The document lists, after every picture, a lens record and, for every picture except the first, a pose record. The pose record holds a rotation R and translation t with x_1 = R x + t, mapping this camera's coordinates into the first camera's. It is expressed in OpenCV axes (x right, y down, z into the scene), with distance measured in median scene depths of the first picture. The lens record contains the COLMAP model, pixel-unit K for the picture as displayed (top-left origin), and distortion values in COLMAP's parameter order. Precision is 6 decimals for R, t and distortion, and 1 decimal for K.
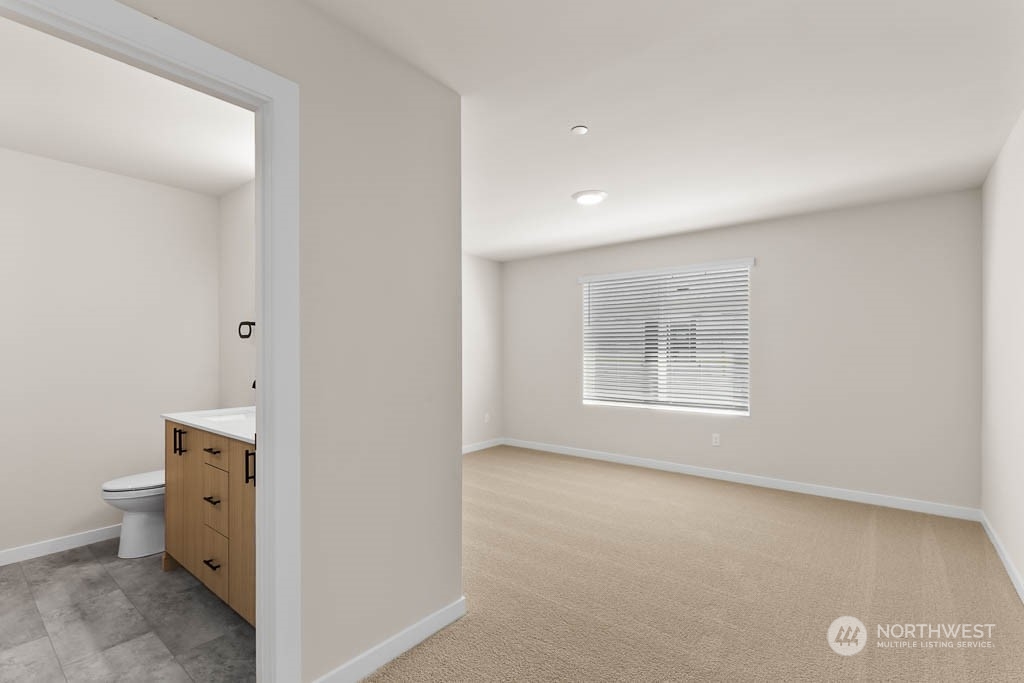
lens RADIAL K [[466.8, 0, 506.1], [0, 466.8, 357.0], [0, 0, 1]] dist [0.003571, 0.000288]
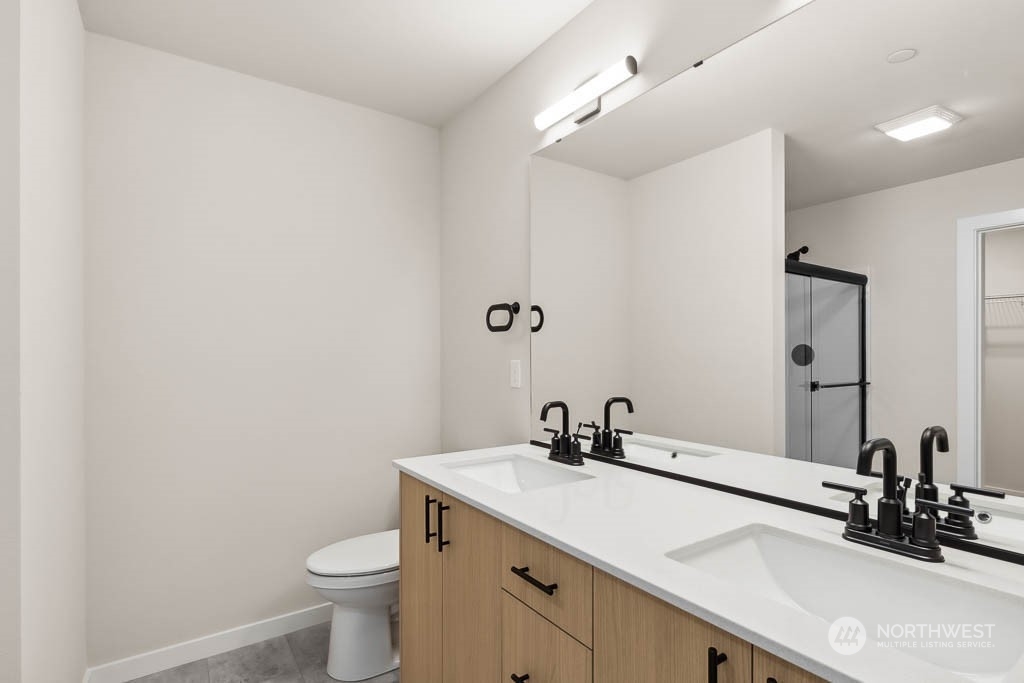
lens RADIAL K [[506.3, 0, 510.1], [0, 506.3, 355.5], [0, 0, 1]] dist [0.005038, 0.000187]
pose [[0.959073, -0.002995, -0.283143, -0.398829], [0.002583, 0.999995, -0.001827, -0.008056], [0.283147, 0.001021, 0.959076, 0.411590]]
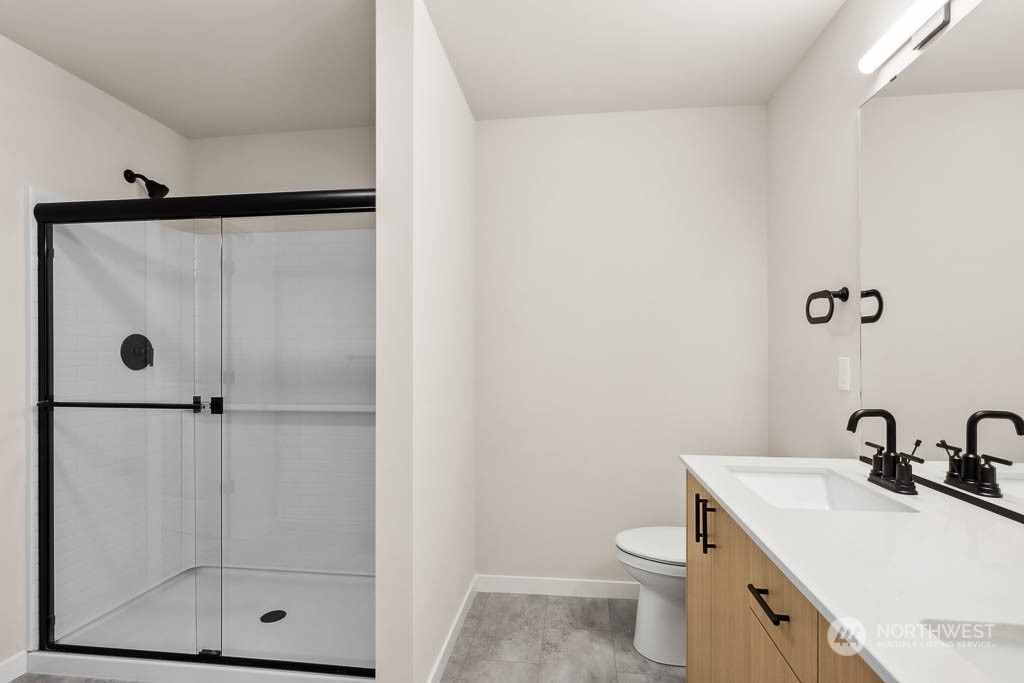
lens RADIAL K [[501.2, 0, 511.1], [0, 501.2, 350.1], [0, 0, 1]] dist [0.000530, 0.000341]
pose [[0.530890, -0.004363, -0.847430, -0.297910], [-0.000726, 0.999984, -0.005603, -0.007714], [0.847441, 0.003590, 0.530878, 0.458465]]
